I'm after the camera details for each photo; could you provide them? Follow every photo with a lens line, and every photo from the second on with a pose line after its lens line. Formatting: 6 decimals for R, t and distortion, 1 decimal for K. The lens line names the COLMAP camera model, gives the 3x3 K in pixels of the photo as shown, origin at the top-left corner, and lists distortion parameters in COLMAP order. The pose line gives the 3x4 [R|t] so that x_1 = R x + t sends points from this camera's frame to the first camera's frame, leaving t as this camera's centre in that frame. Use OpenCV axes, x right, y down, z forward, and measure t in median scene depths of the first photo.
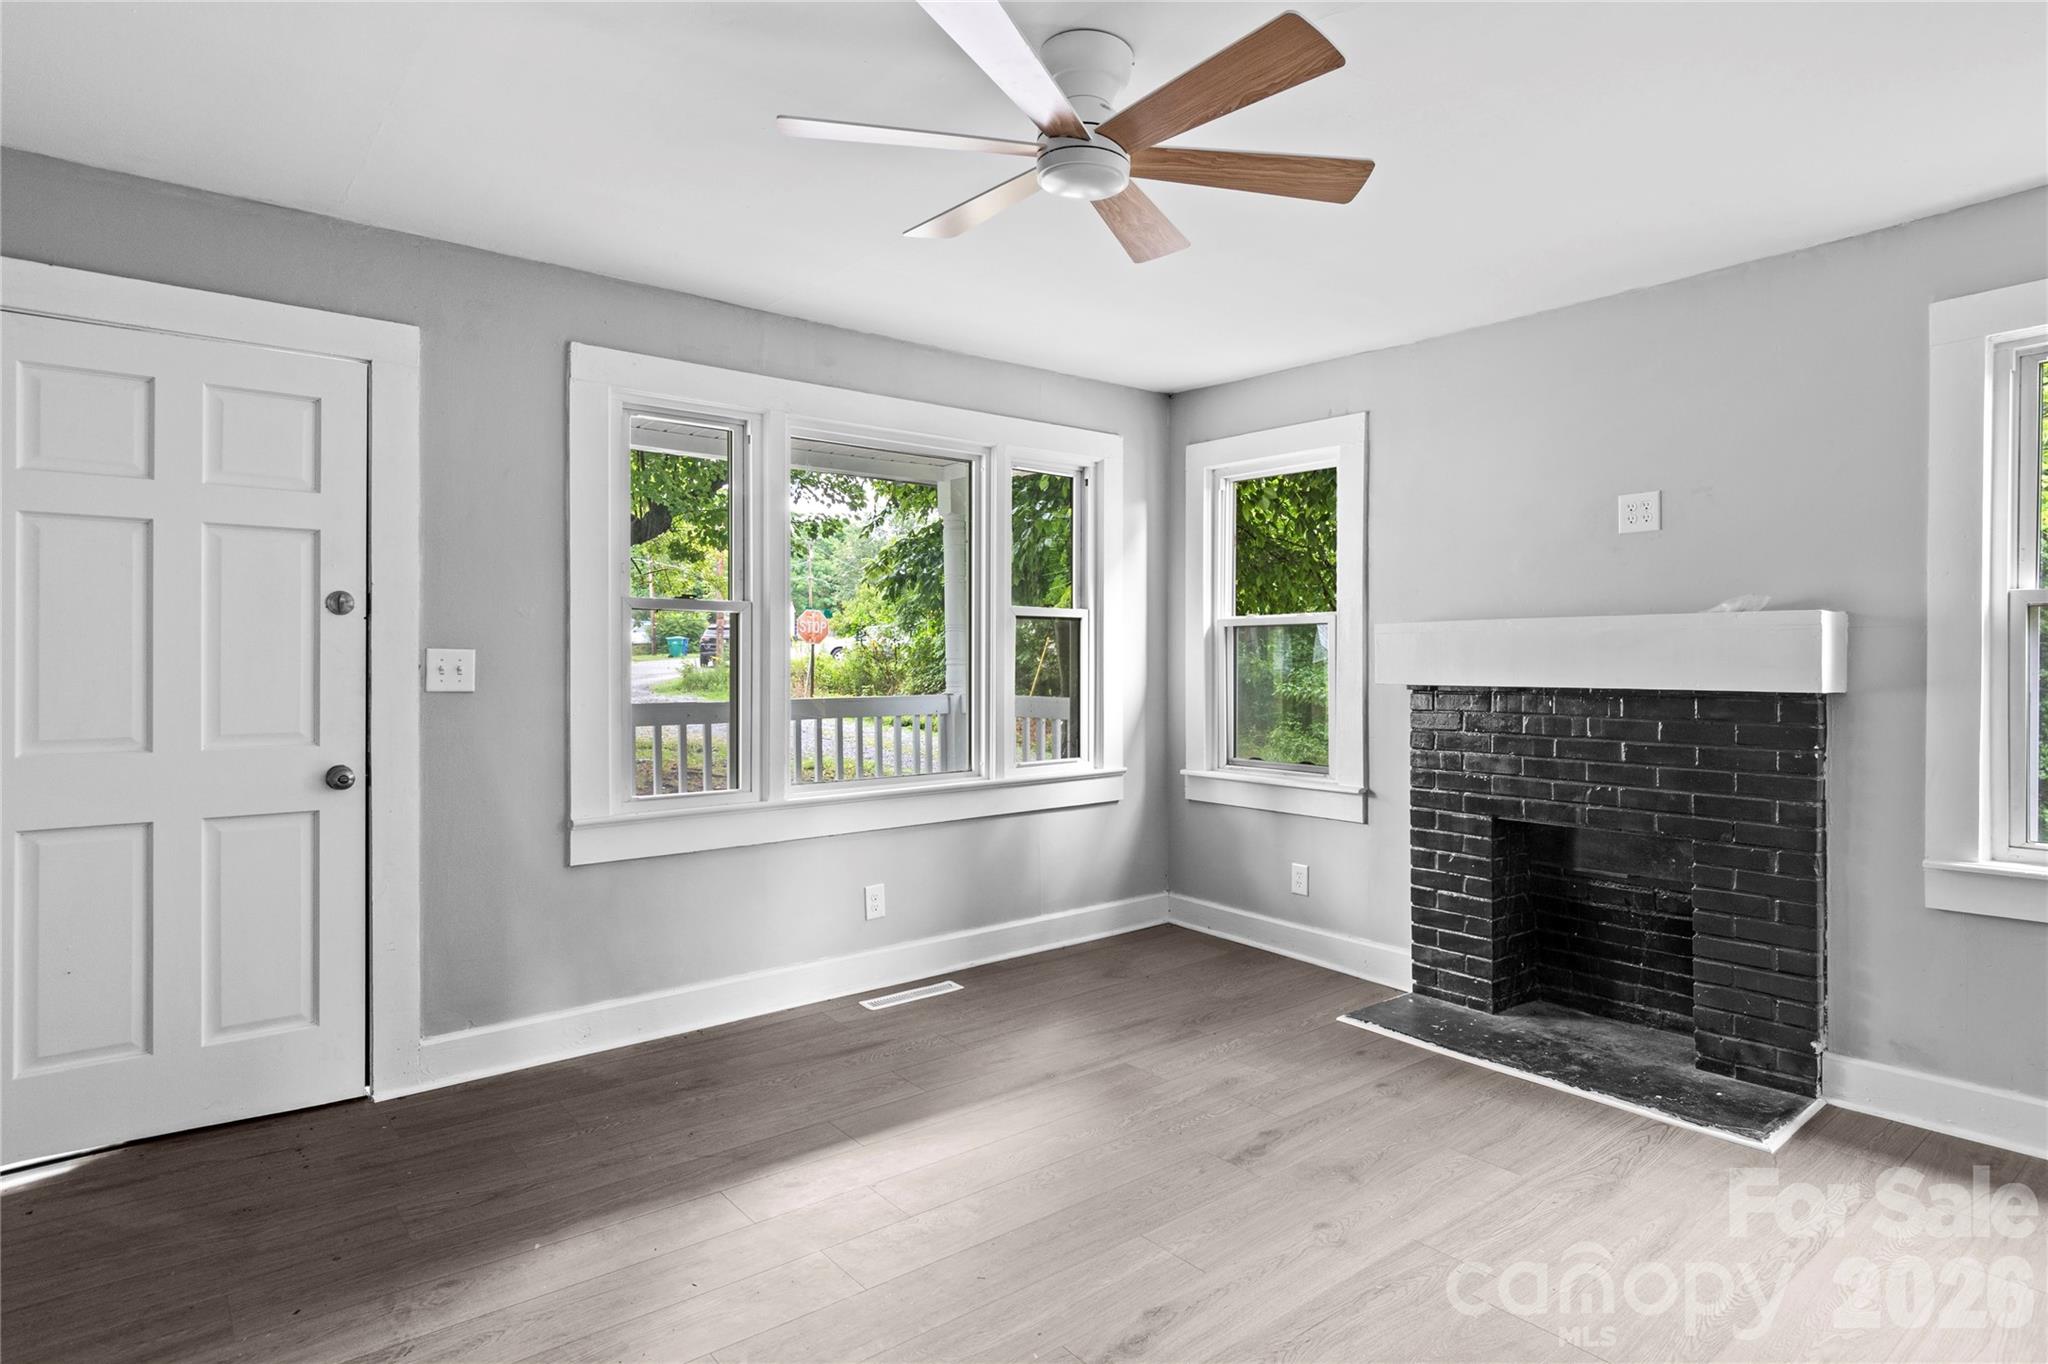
lens RADIAL K [[1133.8, 0, 1093.2], [0, 1133.8, 653.1], [0, 0, 1]] dist [-0.008590, 0.000996]
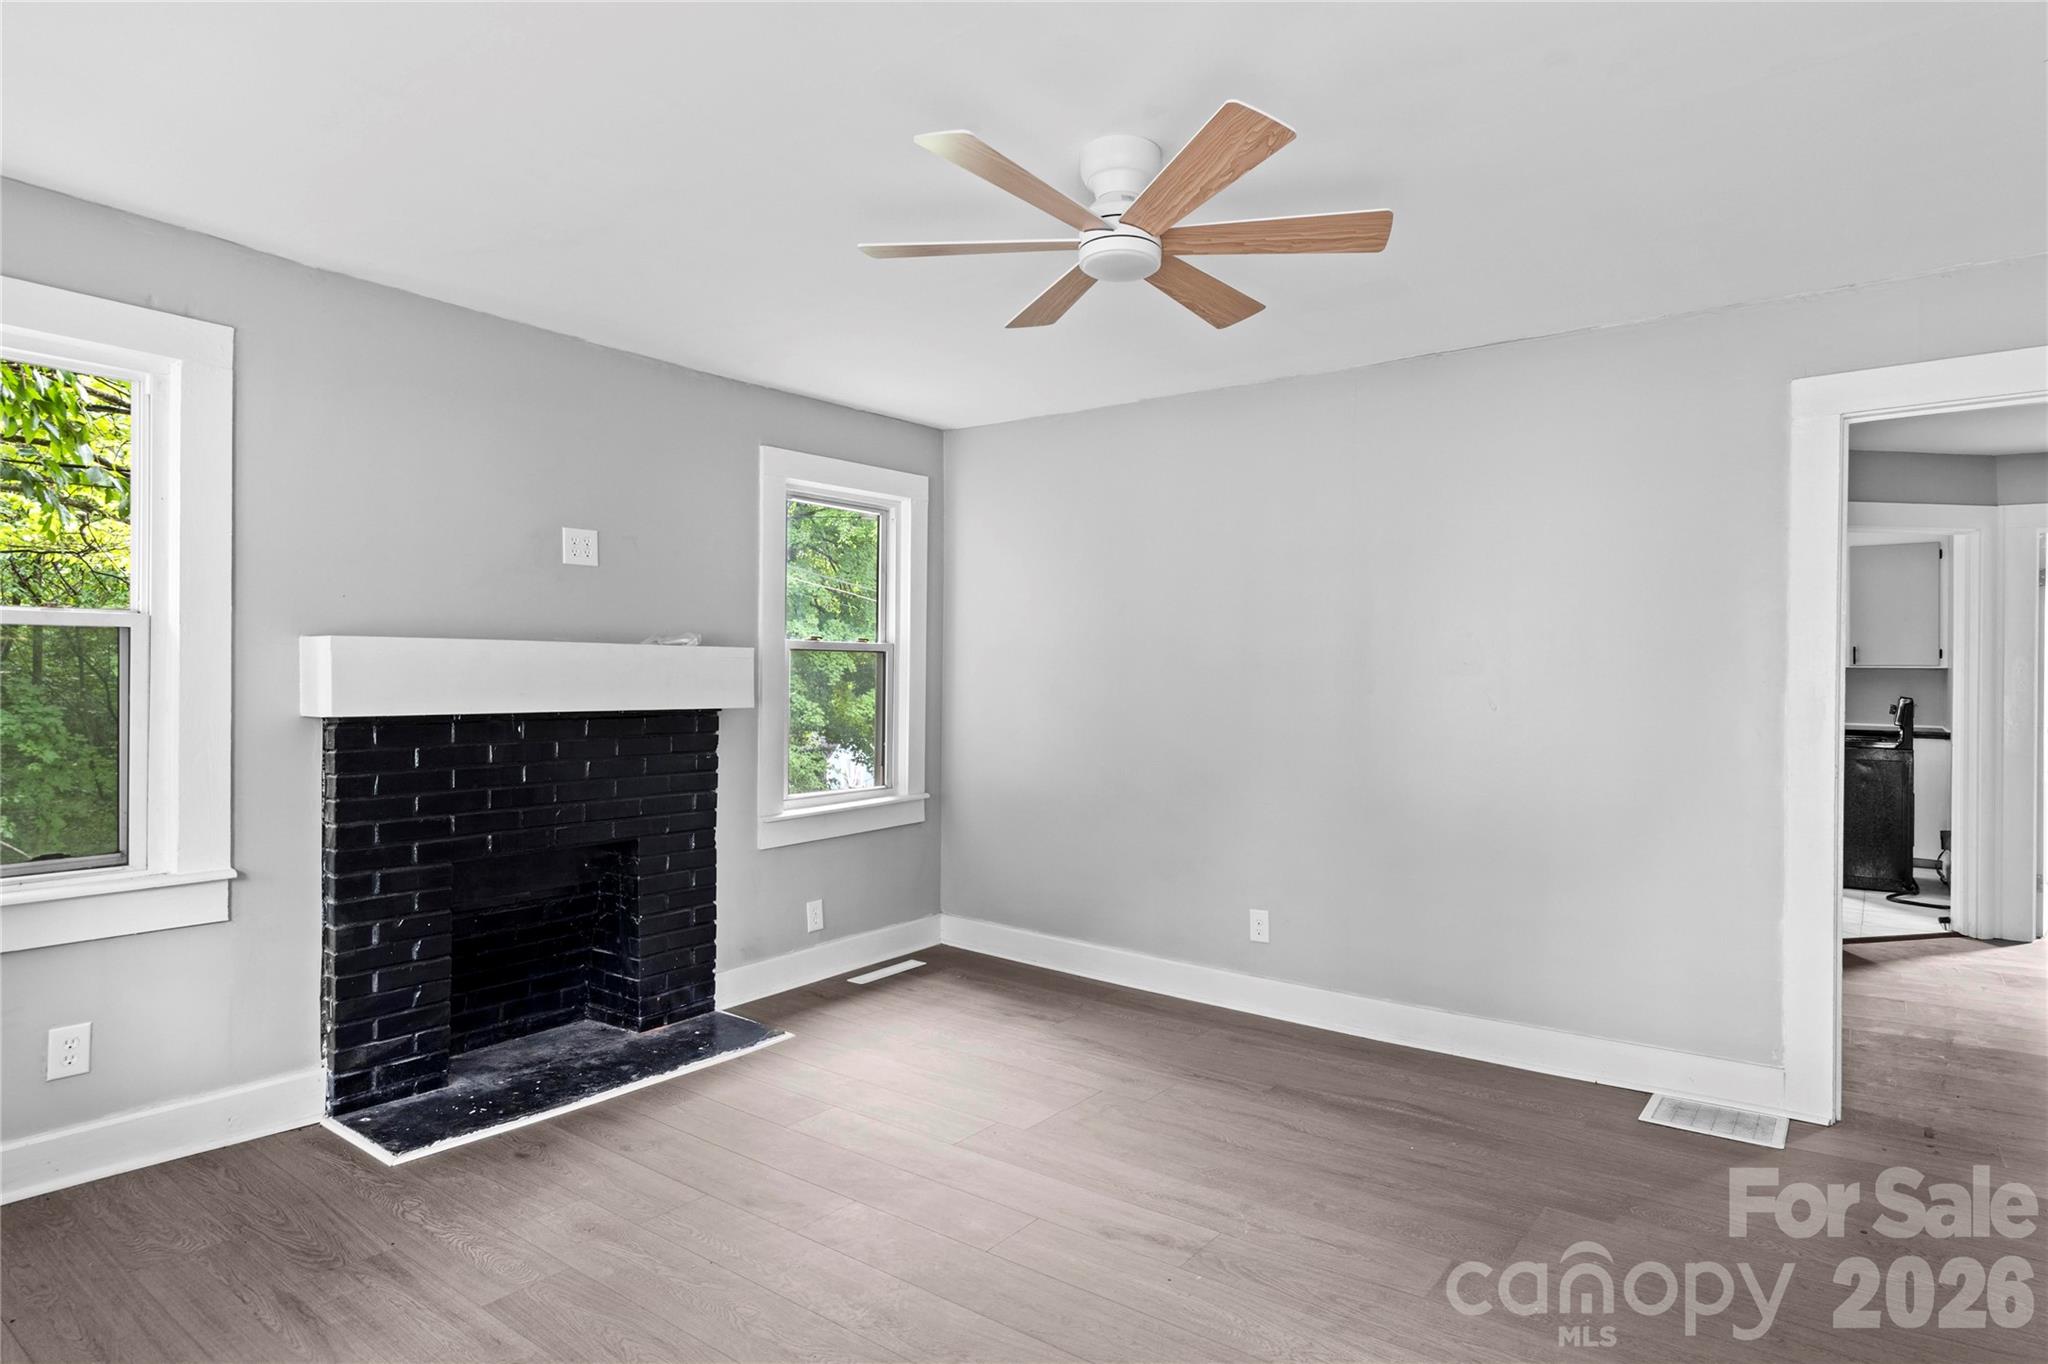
lens RADIAL K [[1133.8, 0, 1024.6], [0, 1133.8, 683.0], [0, 0, 1]] dist [-0.008590, 0.000996]
pose [[-0.232330, -0.000821, 0.972637, -0.666350], [-0.006000, 0.999982, -0.000590, 0.003102], [-0.972618, -0.005973, -0.232331, 0.842541]]
